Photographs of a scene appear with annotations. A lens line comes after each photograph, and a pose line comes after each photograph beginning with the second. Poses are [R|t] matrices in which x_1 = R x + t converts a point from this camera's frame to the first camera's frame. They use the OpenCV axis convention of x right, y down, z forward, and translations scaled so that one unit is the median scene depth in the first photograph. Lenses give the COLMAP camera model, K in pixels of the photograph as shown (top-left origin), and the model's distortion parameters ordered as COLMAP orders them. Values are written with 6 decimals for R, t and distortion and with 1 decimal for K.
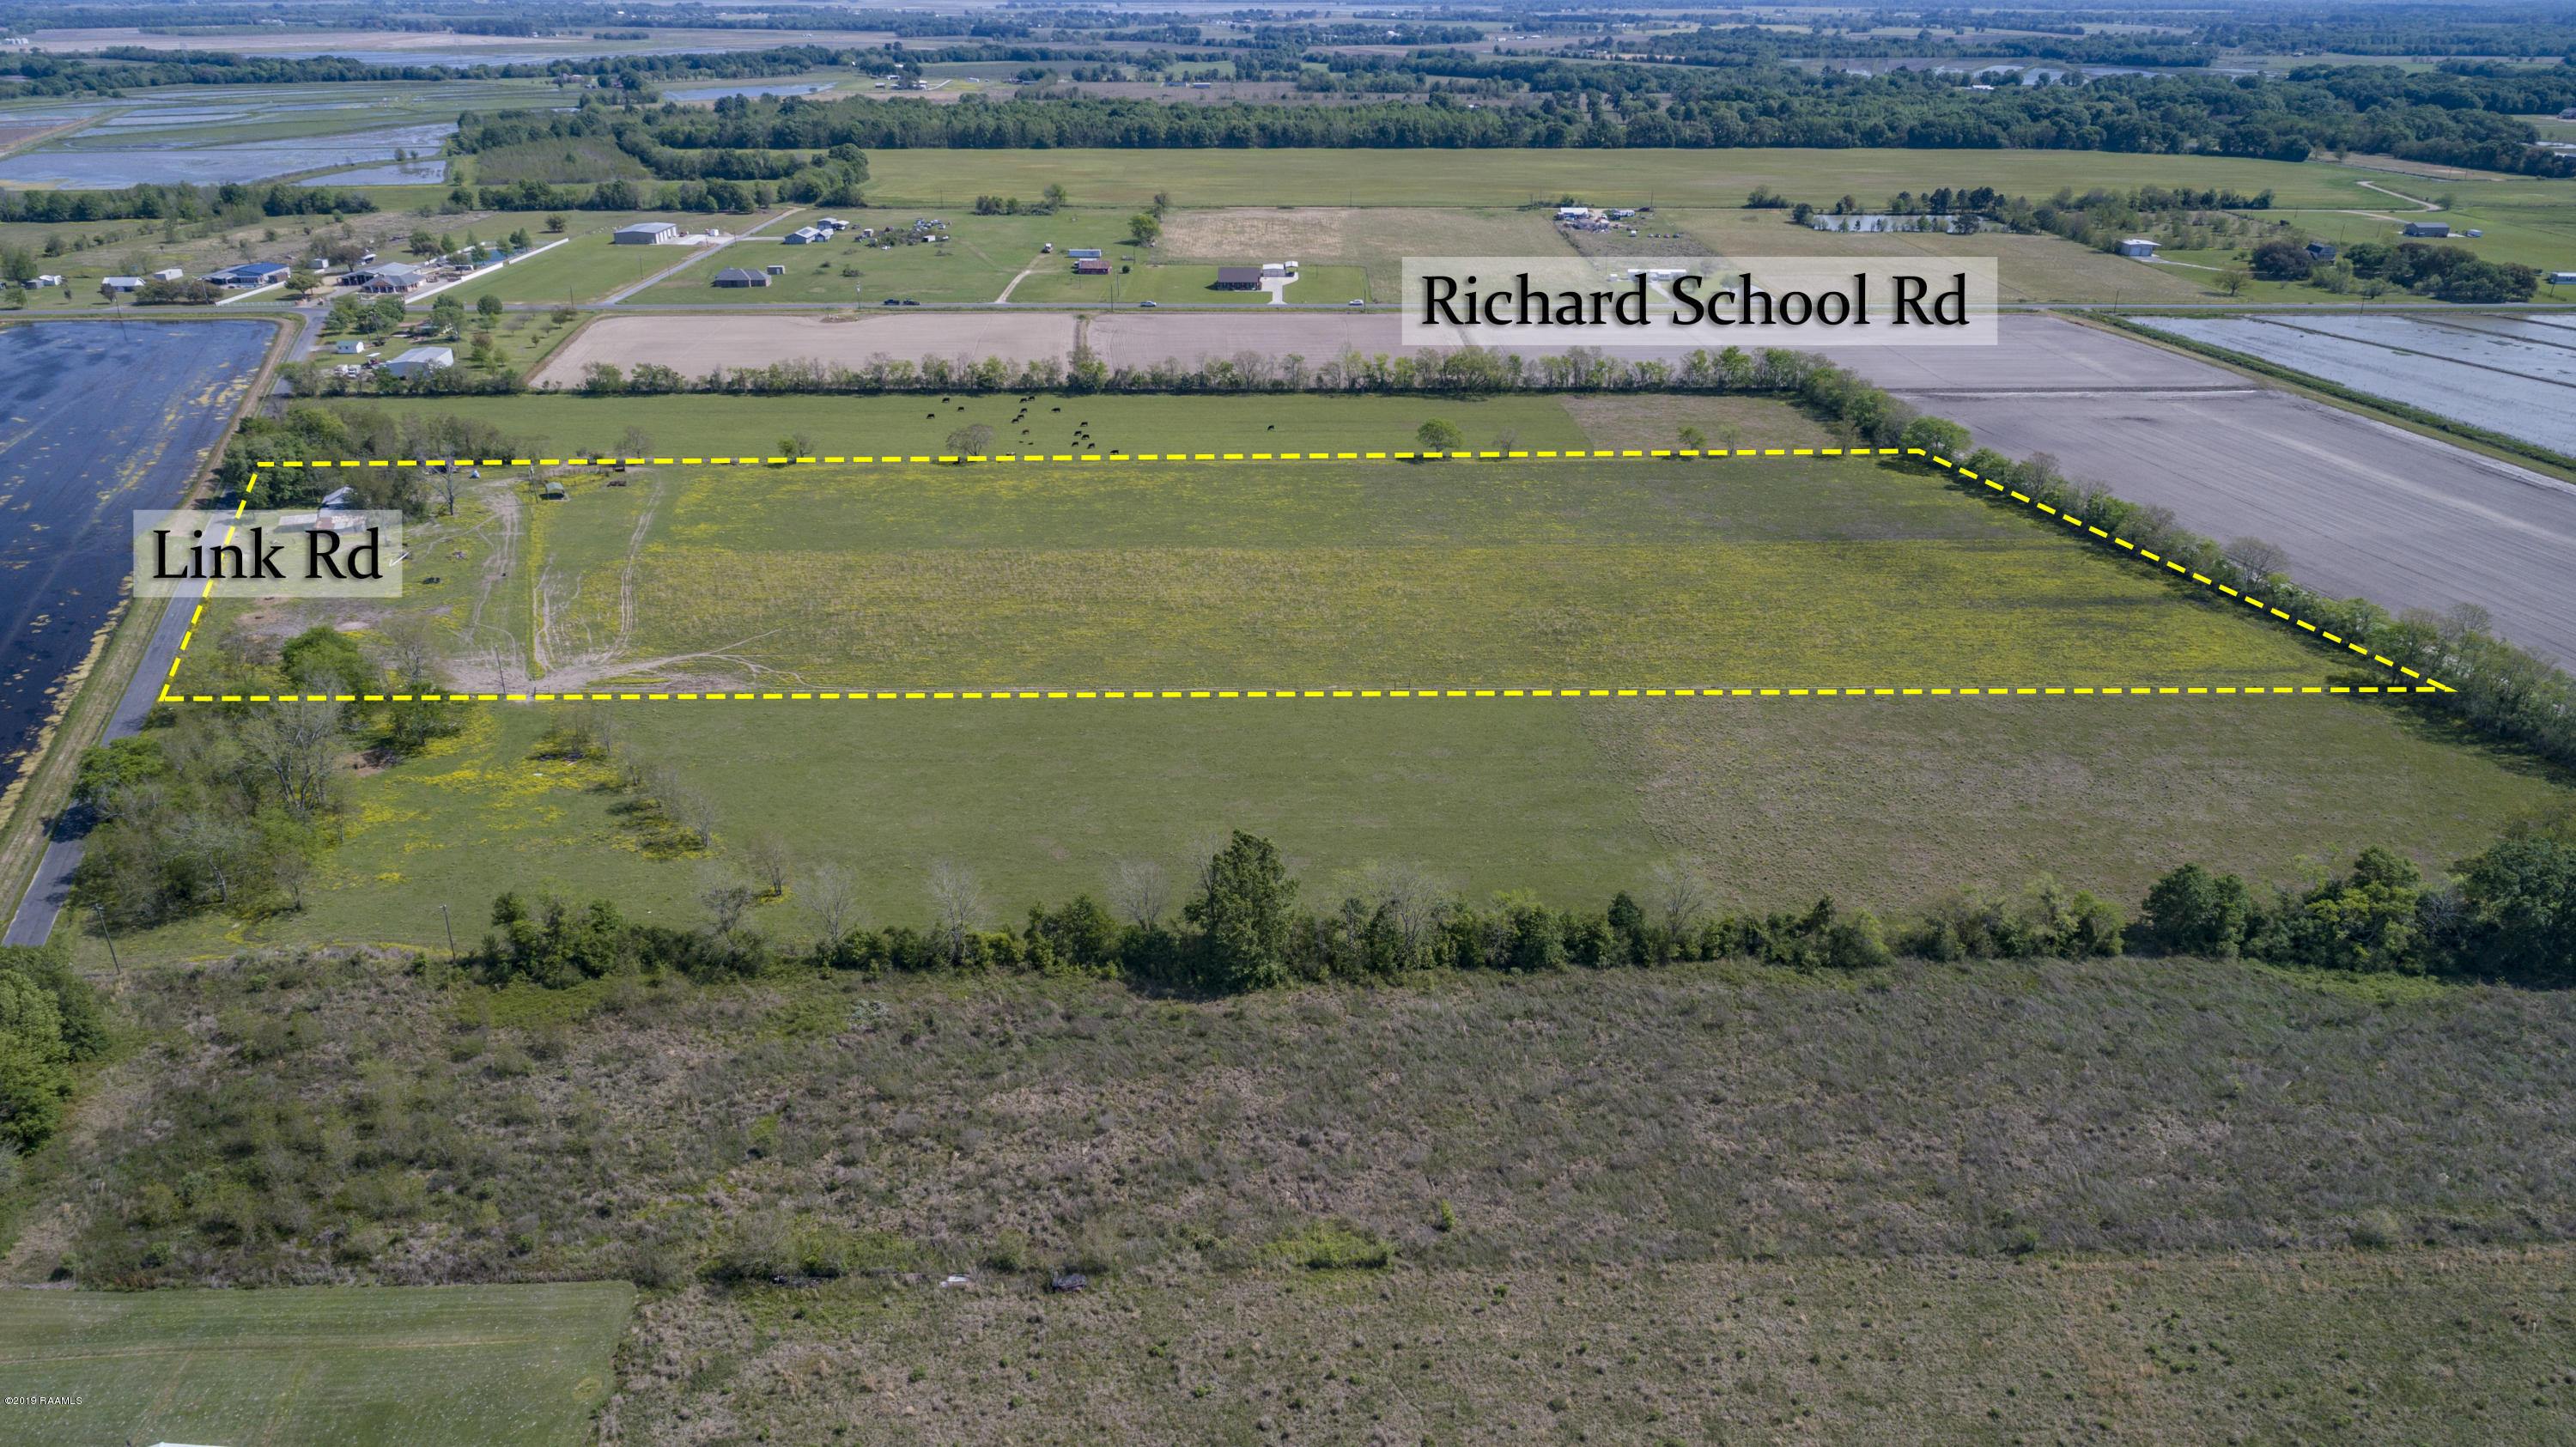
lens RADIAL K [[1750.1, 0, 1288.0], [0, 1750.1, 723.5], [0, 0, 1]] dist [-0.010815, 0.004477]
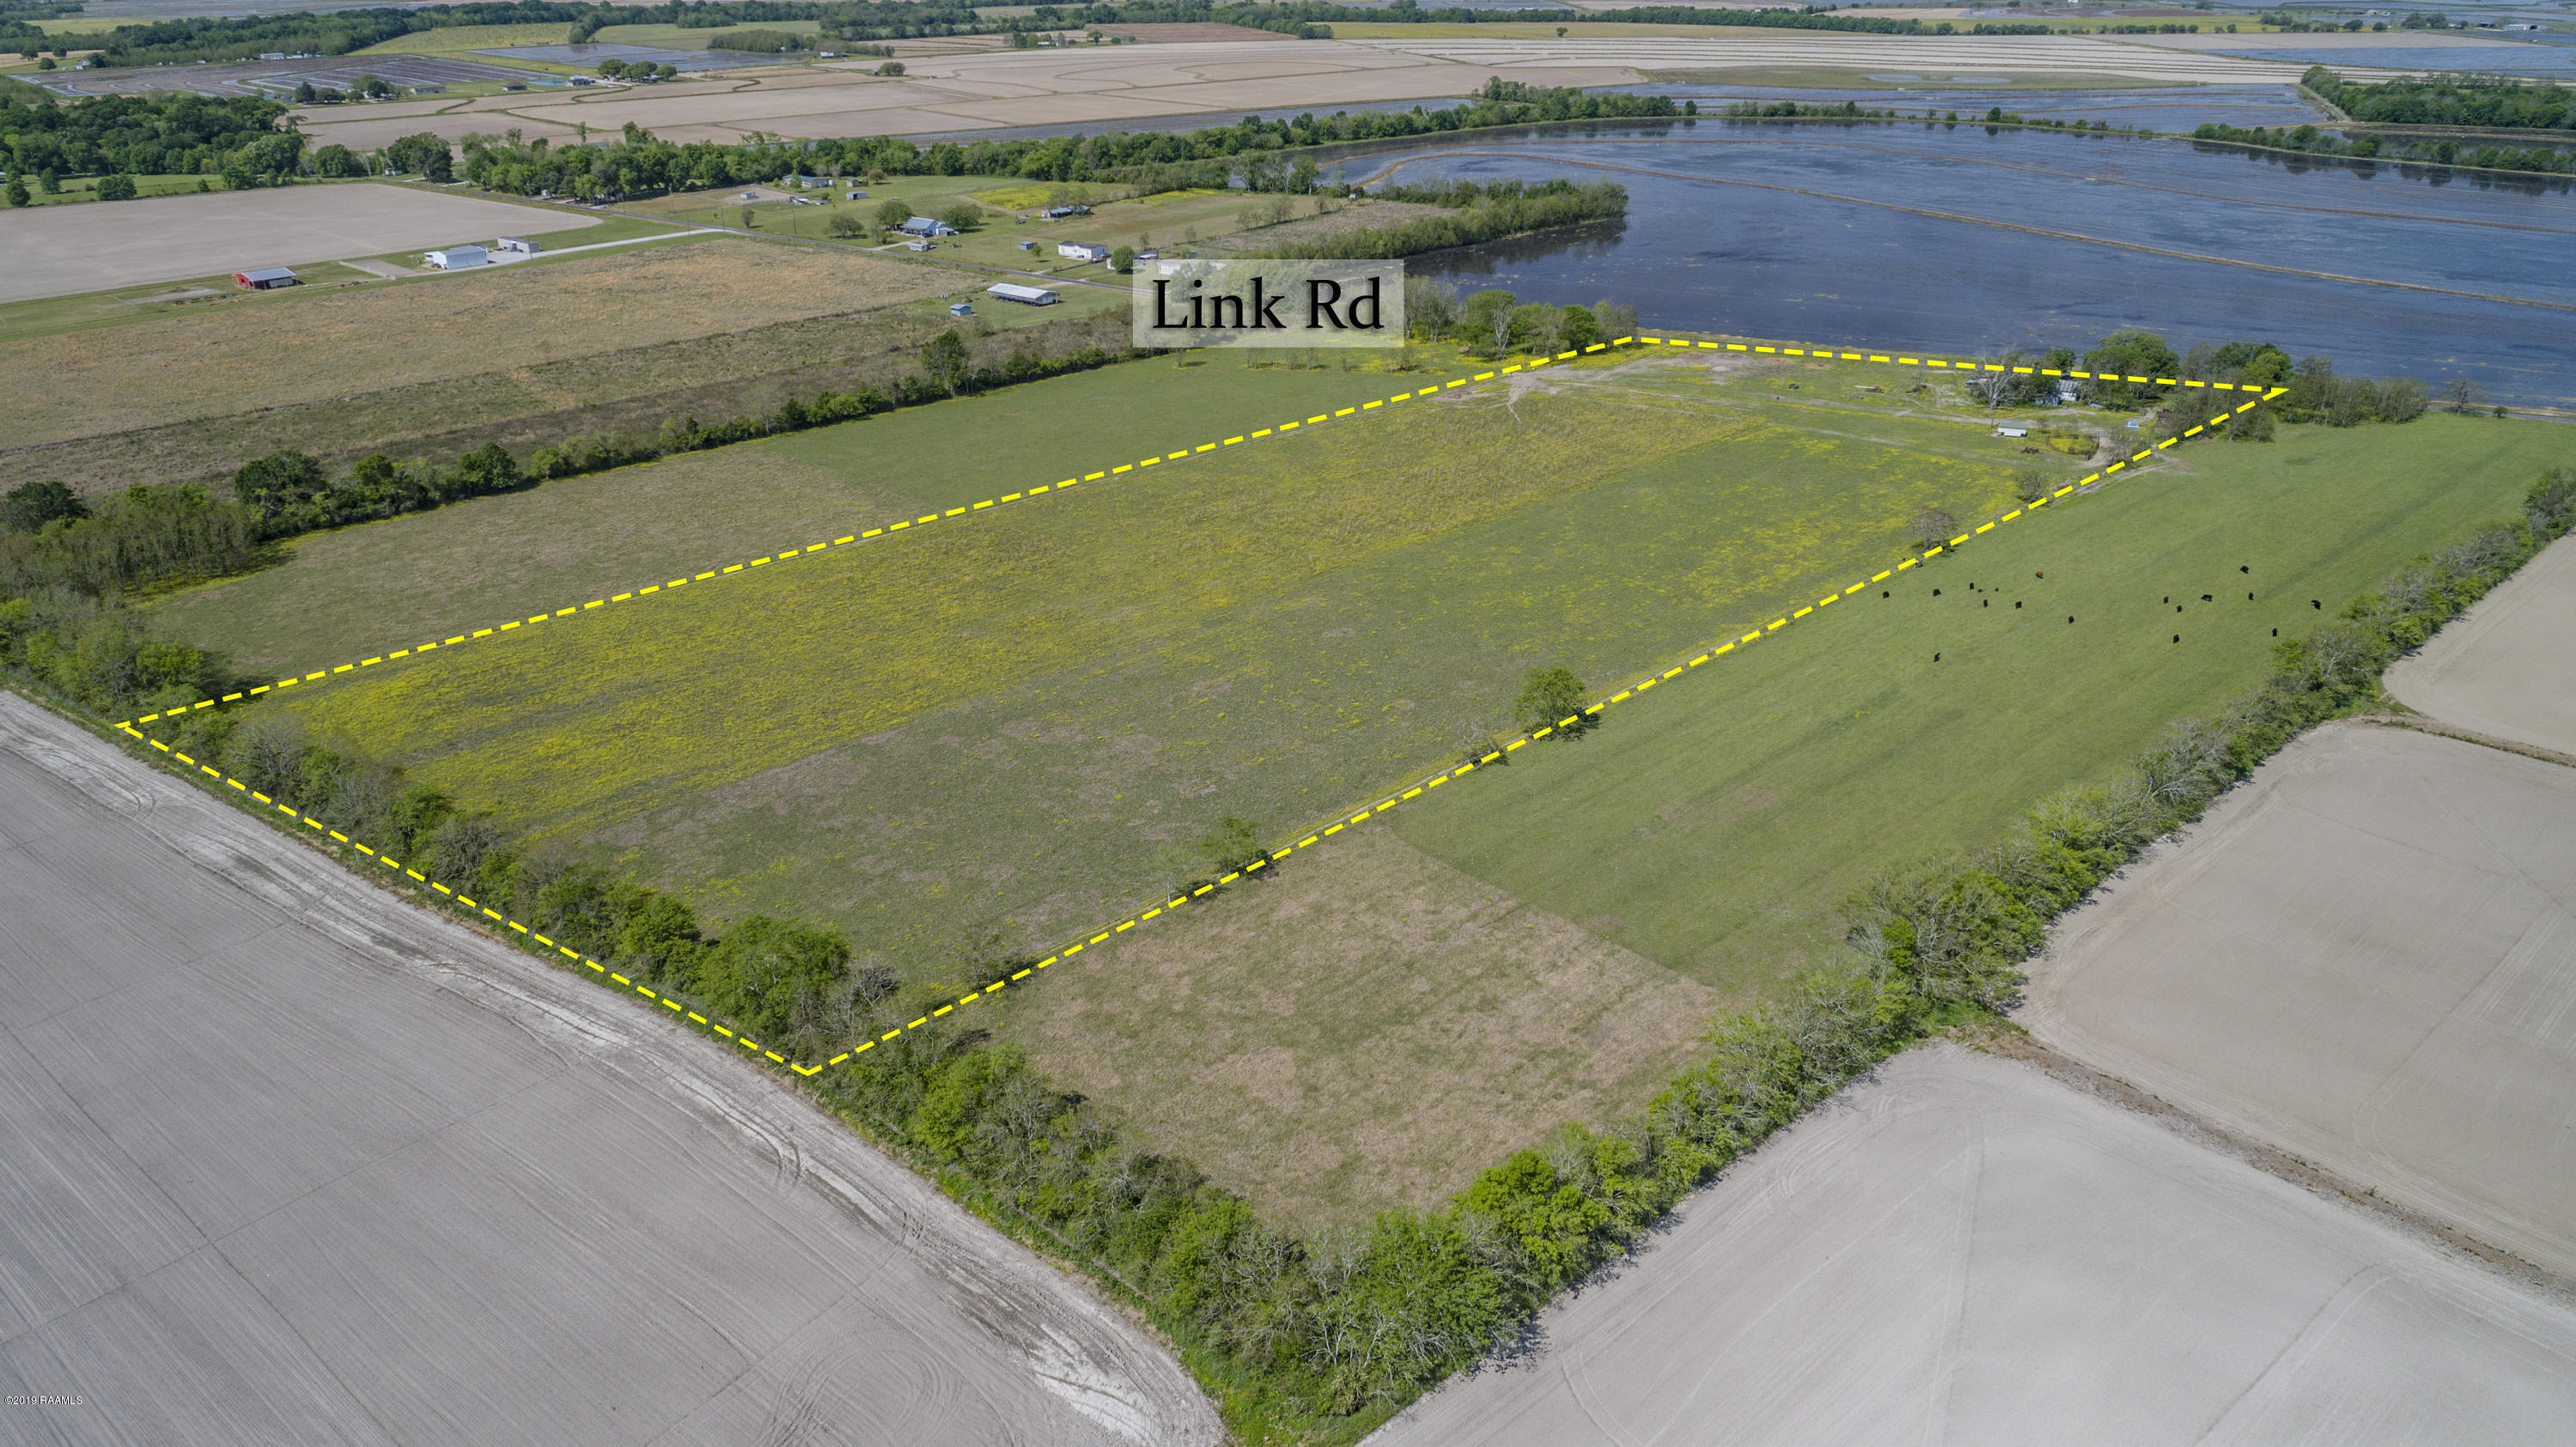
lens RADIAL K [[1749.8, 0, 1288.0], [0, 1749.8, 723.5], [0, 0, 1]] dist [-0.010815, 0.004477]
pose [[-0.754770, 0.276675, -0.594788, 0.659824], [-0.254197, 0.712506, 0.654002, -0.677821], [0.604736, 0.644815, -0.467449, 1.580777]]
